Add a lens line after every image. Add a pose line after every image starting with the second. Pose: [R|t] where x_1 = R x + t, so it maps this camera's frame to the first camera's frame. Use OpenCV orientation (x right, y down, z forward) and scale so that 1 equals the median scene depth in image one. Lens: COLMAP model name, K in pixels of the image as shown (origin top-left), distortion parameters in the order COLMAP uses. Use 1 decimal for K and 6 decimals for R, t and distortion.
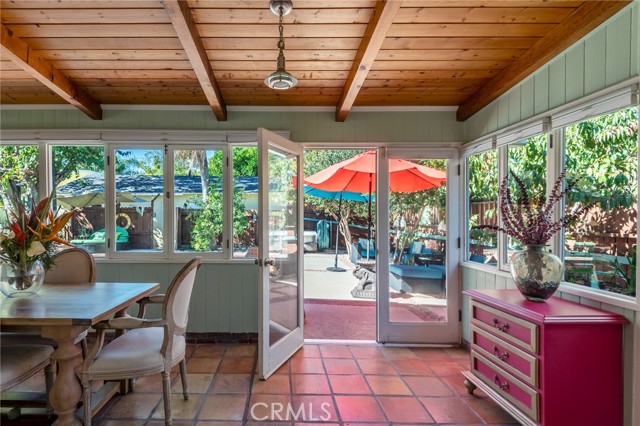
lens RADIAL K [[309.4, 0, 272.5], [0, 309.4, 215.0], [0, 0, 1]] dist [0.001255, -0.000018]
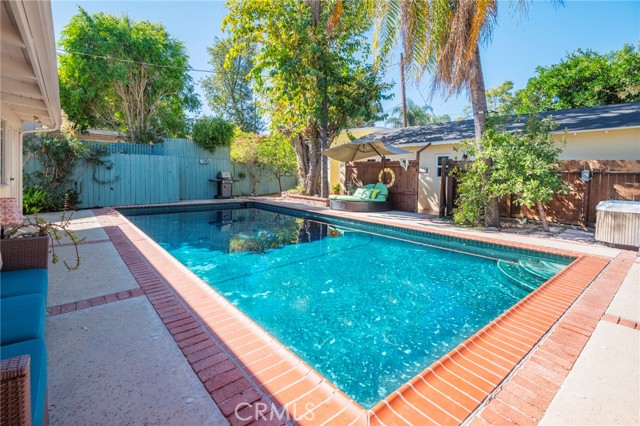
lens RADIAL K [[302.5, 0, 322.9], [0, 302.5, 175.8], [0, 0, 1]] dist [-0.002873, -0.000479]
pose [[0.659695, 0.014405, -0.751396, 0.035224], [-0.010721, 0.999895, 0.009757, 0.010186], [0.751457, 0.001619, 0.659780, 0.310761]]
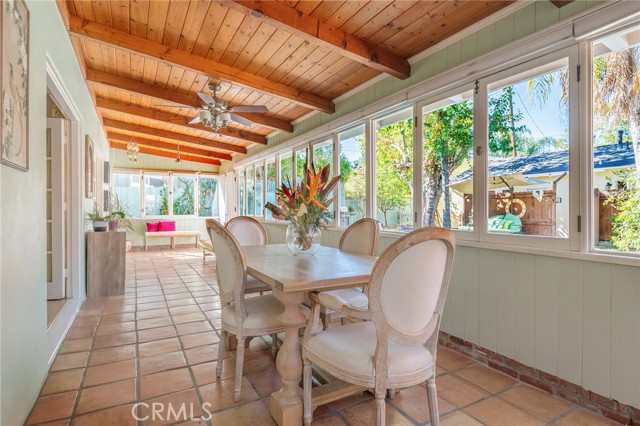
lens RADIAL K [[325.7, 0, 322.7], [0, 325.7, 209.2], [0, 0, 1]] dist [0.002351, -0.000895]
pose [[0.508777, 0.001382, -0.860897, 0.026464], [0.008032, 0.999948, 0.006352, 0.013463], [0.860861, -0.010146, 0.508739, 0.070368]]
